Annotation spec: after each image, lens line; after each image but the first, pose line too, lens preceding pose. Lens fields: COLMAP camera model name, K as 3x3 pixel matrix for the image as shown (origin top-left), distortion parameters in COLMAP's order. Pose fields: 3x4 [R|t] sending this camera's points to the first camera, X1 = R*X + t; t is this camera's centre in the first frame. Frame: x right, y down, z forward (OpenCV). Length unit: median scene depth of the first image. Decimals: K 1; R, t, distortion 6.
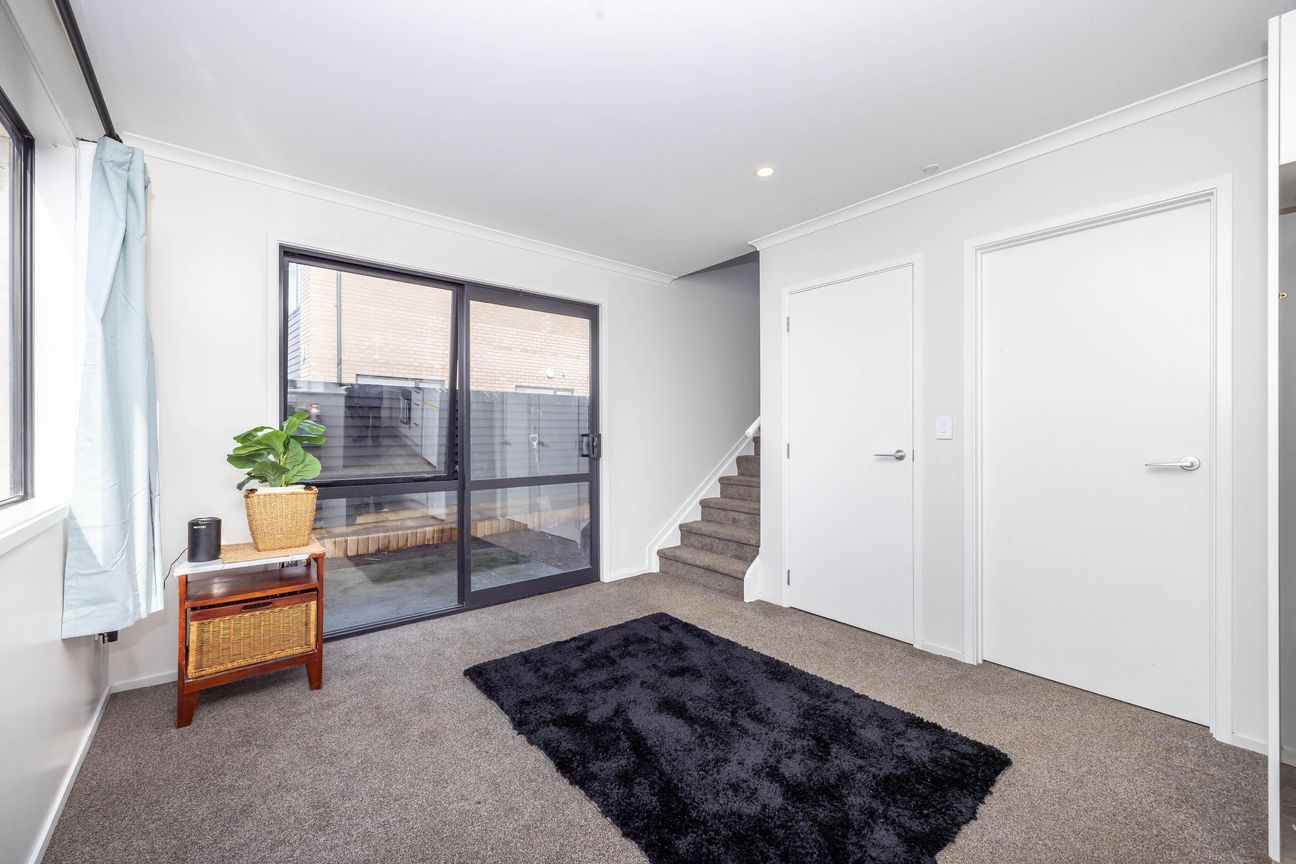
lens RADIAL K [[513.3, 0, 648.0], [0, 513.3, 432.0], [0, 0, 1]] dist [-0.001568, -0.000071]
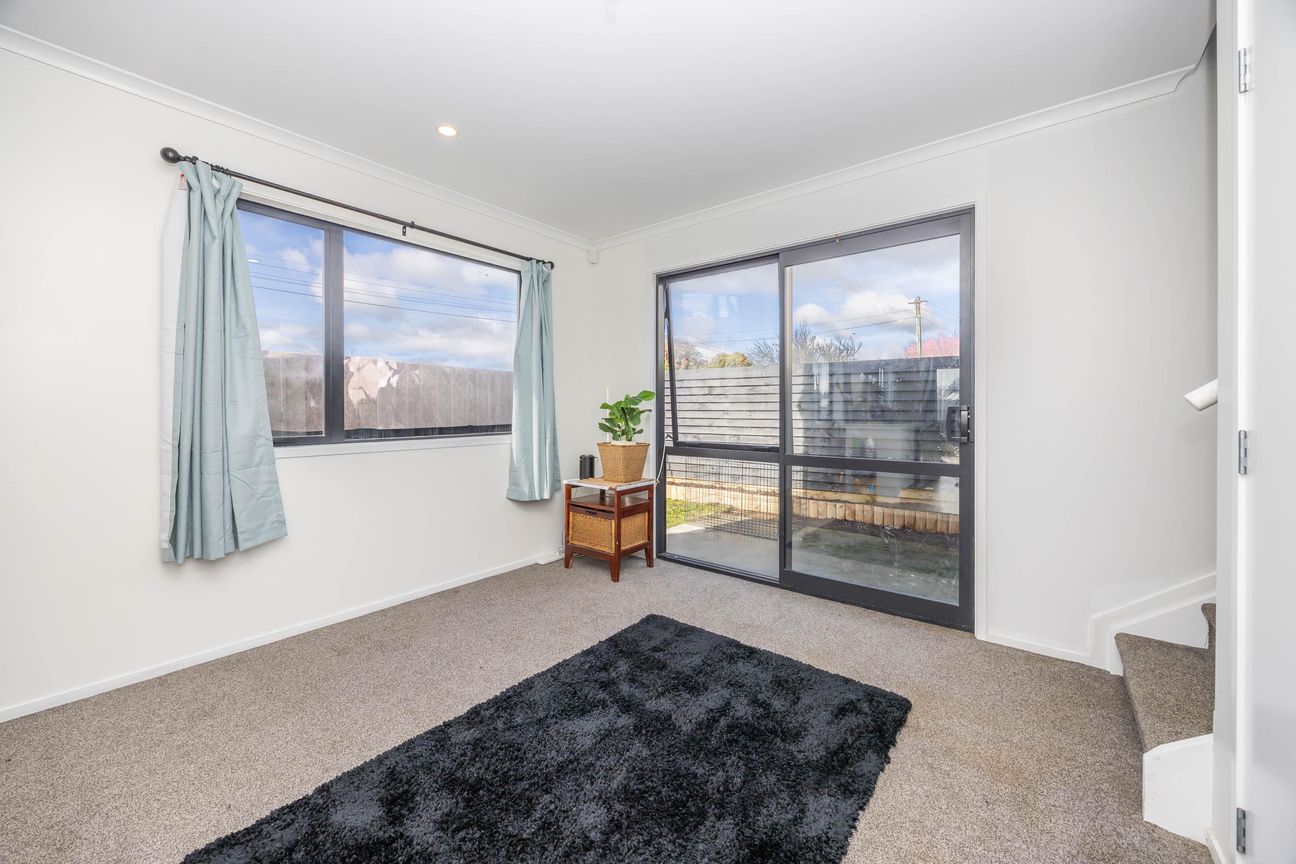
lens RADIAL K [[489.6, 0, 643.2], [0, 489.6, 415.0], [0, 0, 1]] dist [-0.000178, 0.000003]
pose [[0.197910, 0.010761, -0.980161, 0.685006], [0.000427, 0.999939, 0.011065, 0.013443], [0.980220, -0.002609, 0.197893, 0.760564]]
